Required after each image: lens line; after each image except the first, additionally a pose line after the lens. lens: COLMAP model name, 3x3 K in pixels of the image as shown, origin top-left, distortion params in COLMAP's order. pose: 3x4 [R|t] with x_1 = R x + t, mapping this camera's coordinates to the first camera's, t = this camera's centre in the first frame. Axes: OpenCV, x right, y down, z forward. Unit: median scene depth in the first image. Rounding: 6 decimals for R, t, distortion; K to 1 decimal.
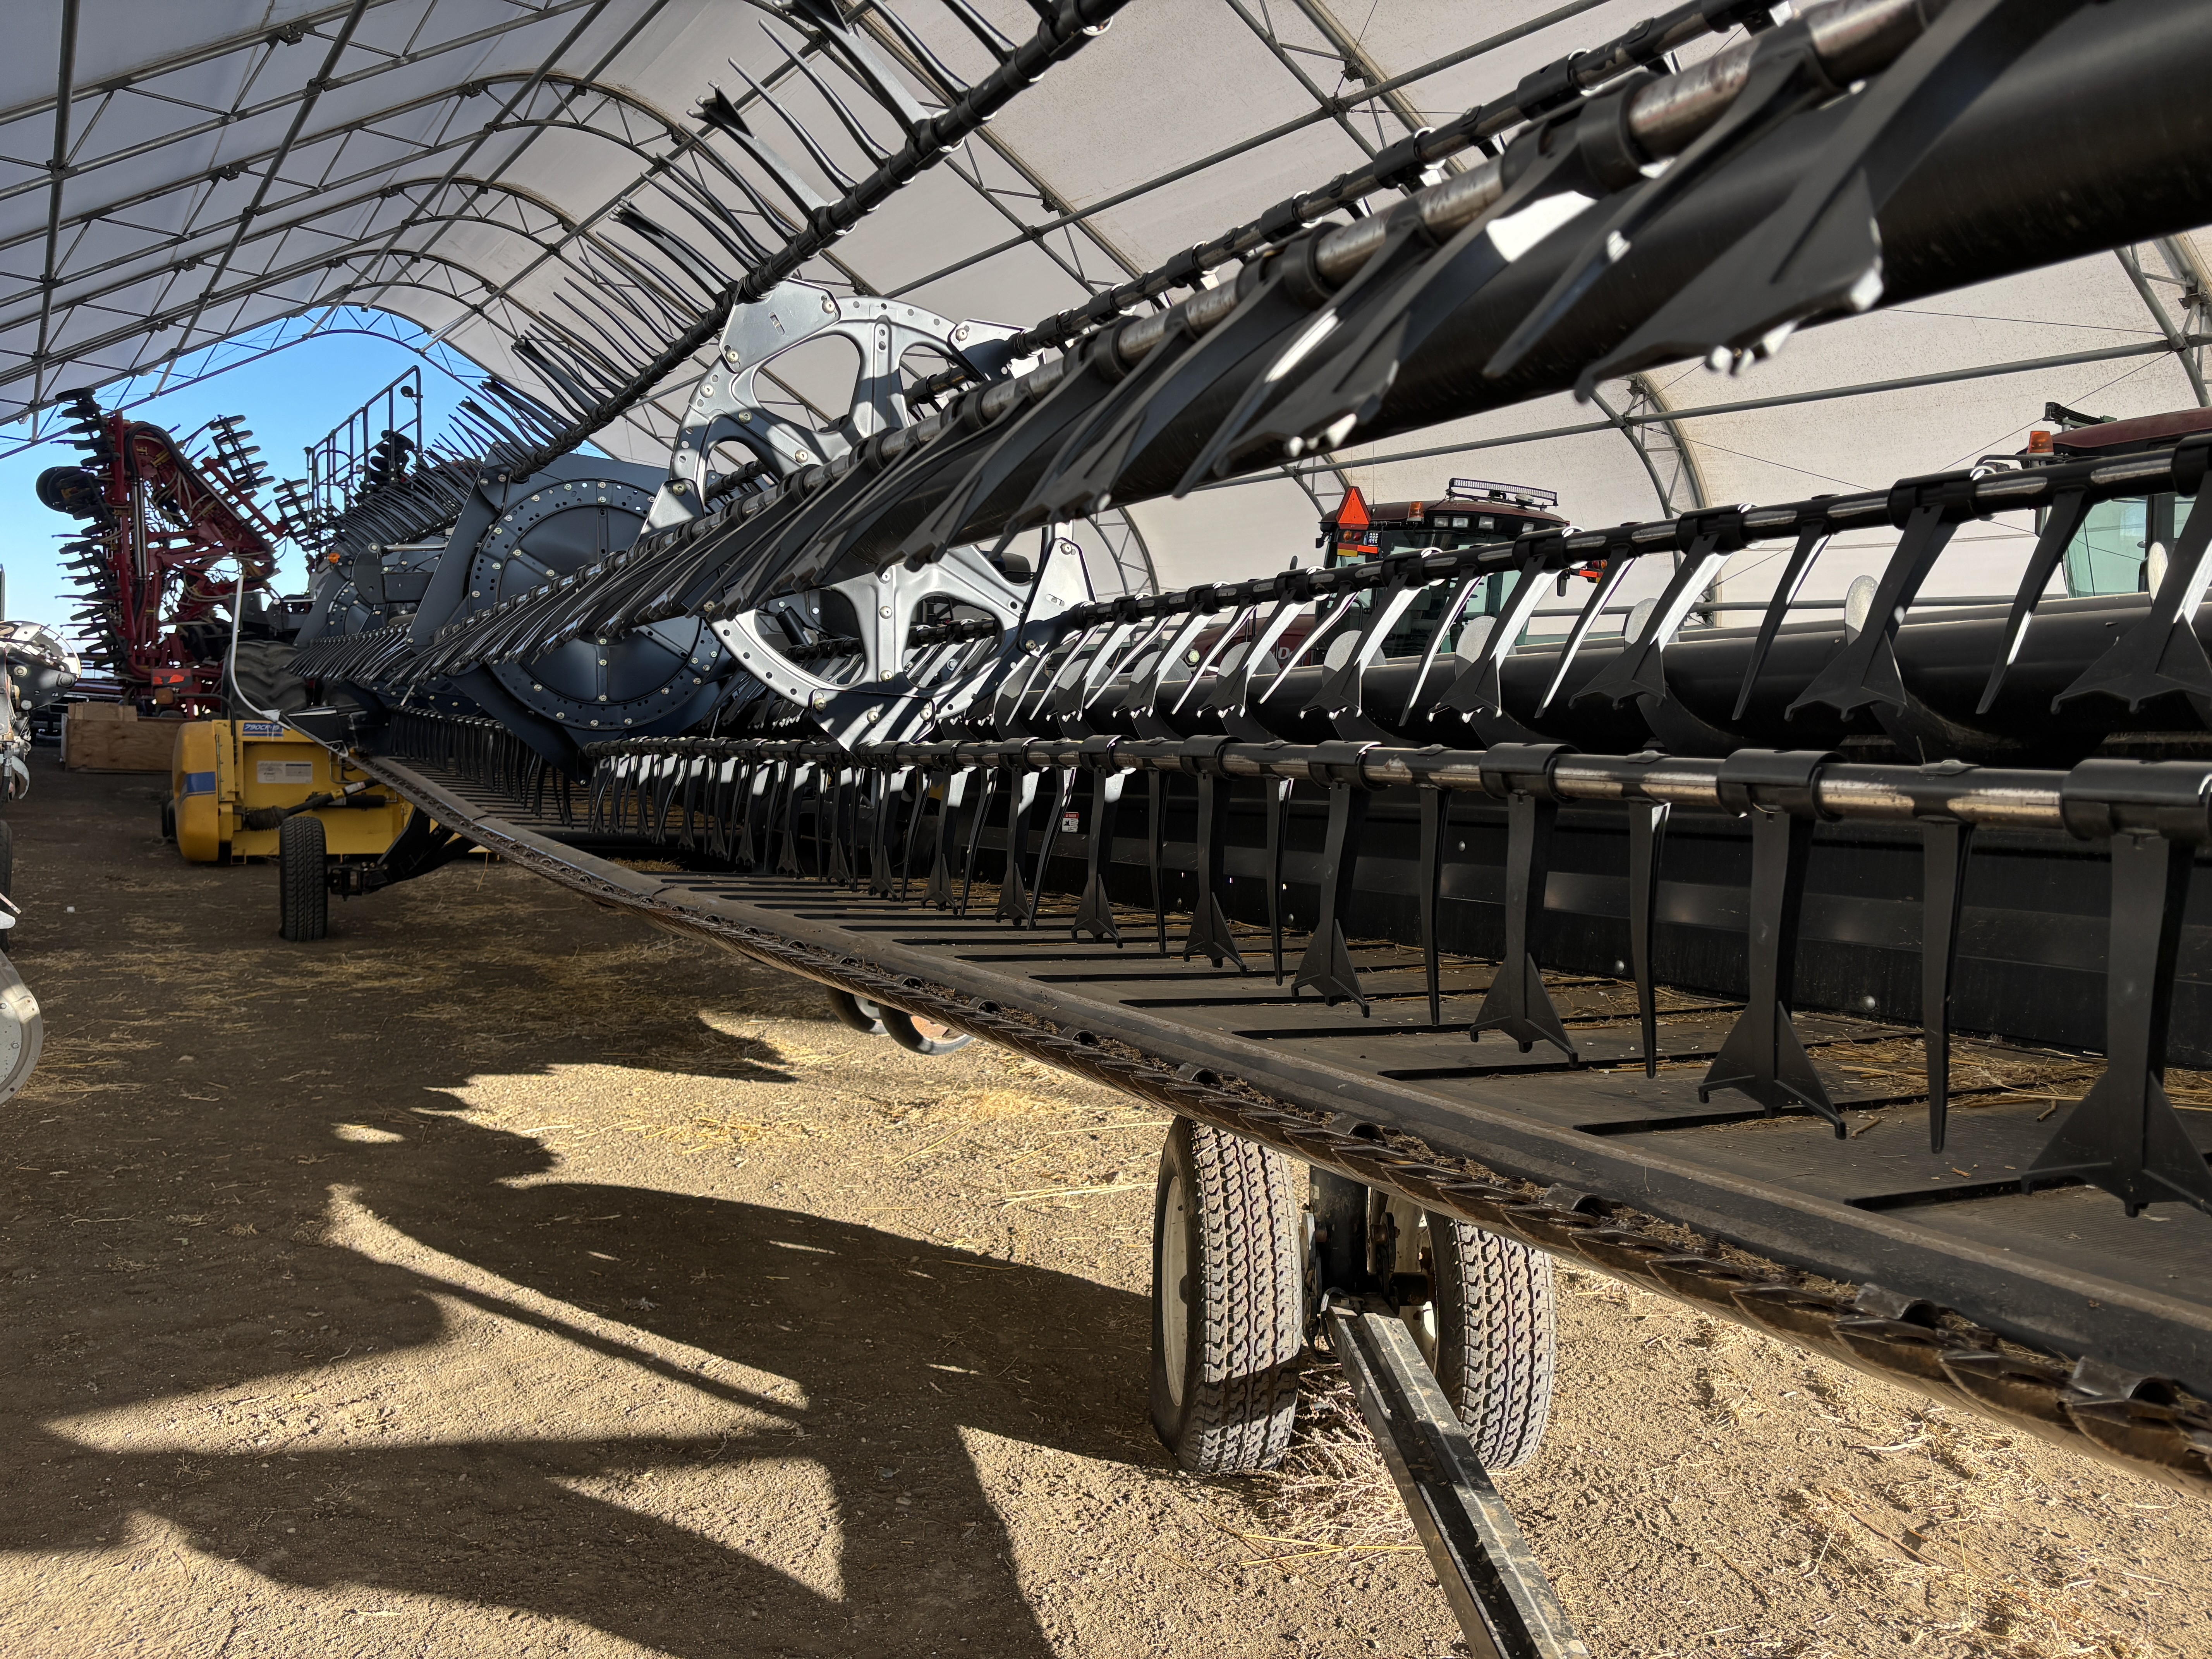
lens RADIAL K [[1665.0, 0, 1113.9], [0, 1665.0, 817.0], [0, 0, 1]] dist [0.013189, -0.003615]
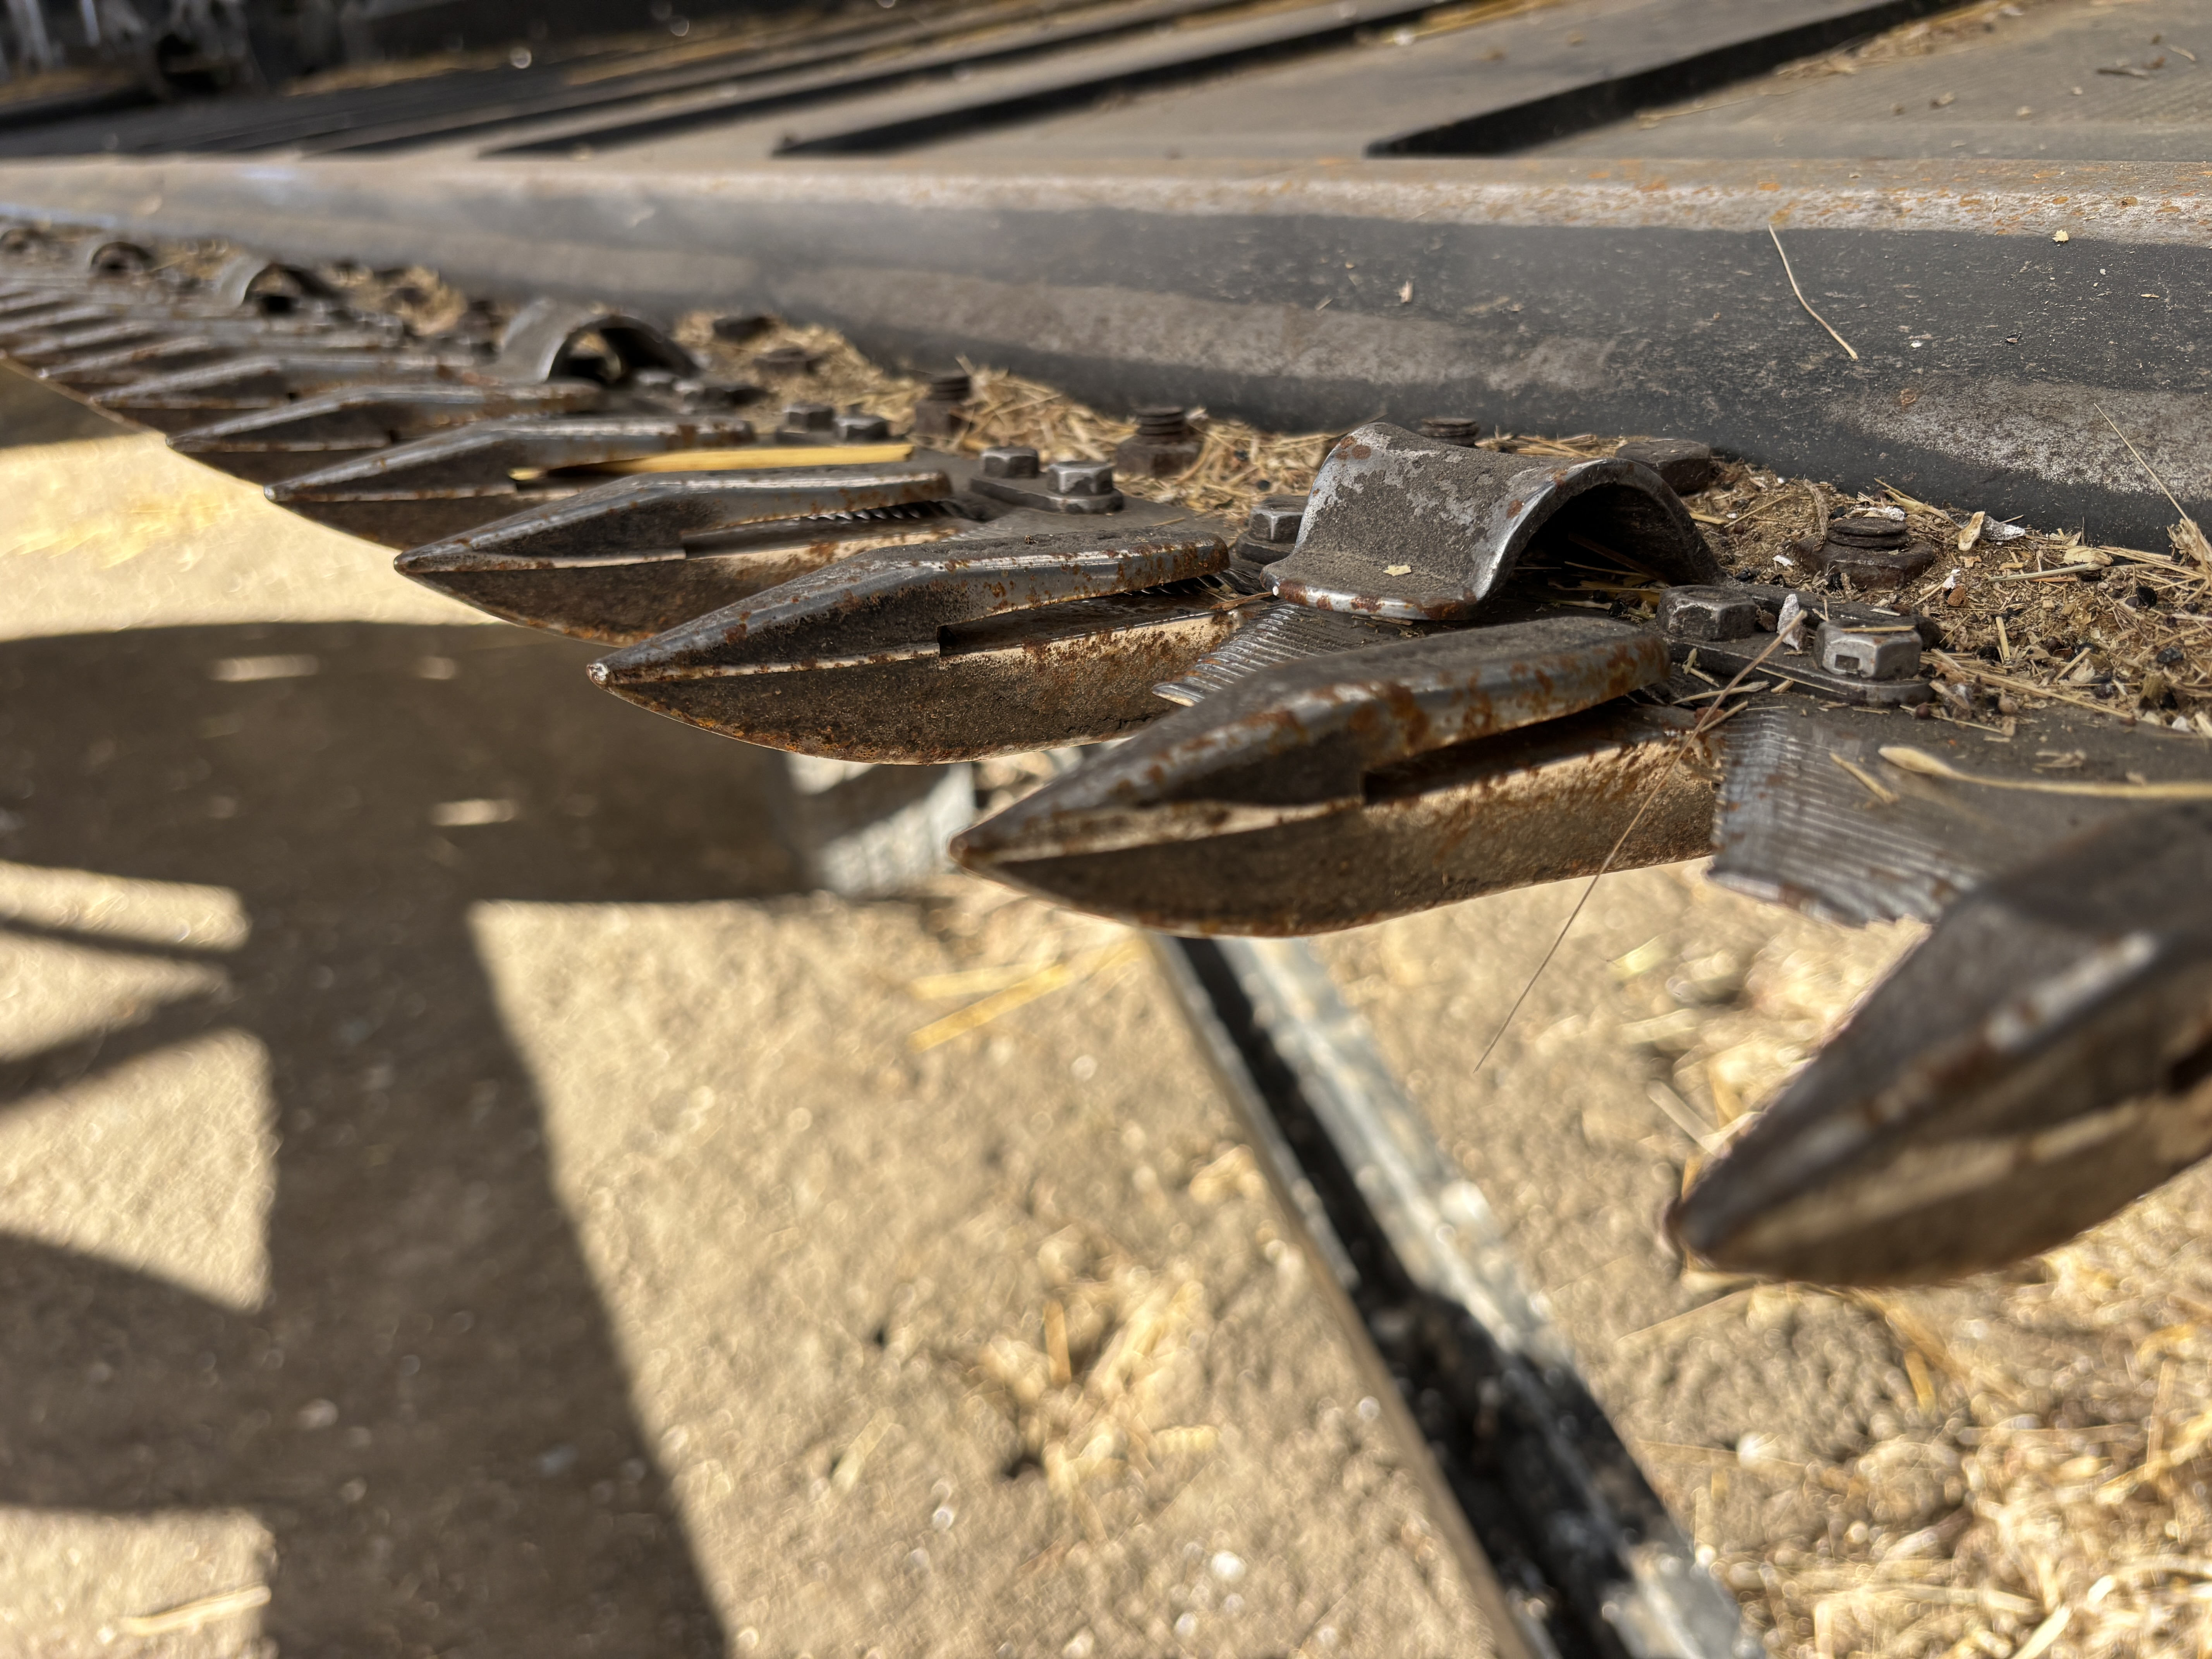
lens RADIAL K [[1665.0, 0, 1094.7], [0, 1665.0, 825.4], [0, 0, 1]] dist [0.013189, -0.003615]
pose [[0.967308, -0.244136, 0.068645, 0.123318], [0.186397, 0.867965, 0.460317, 0.096428], [-0.171962, -0.432474, 0.885096, 0.472381]]
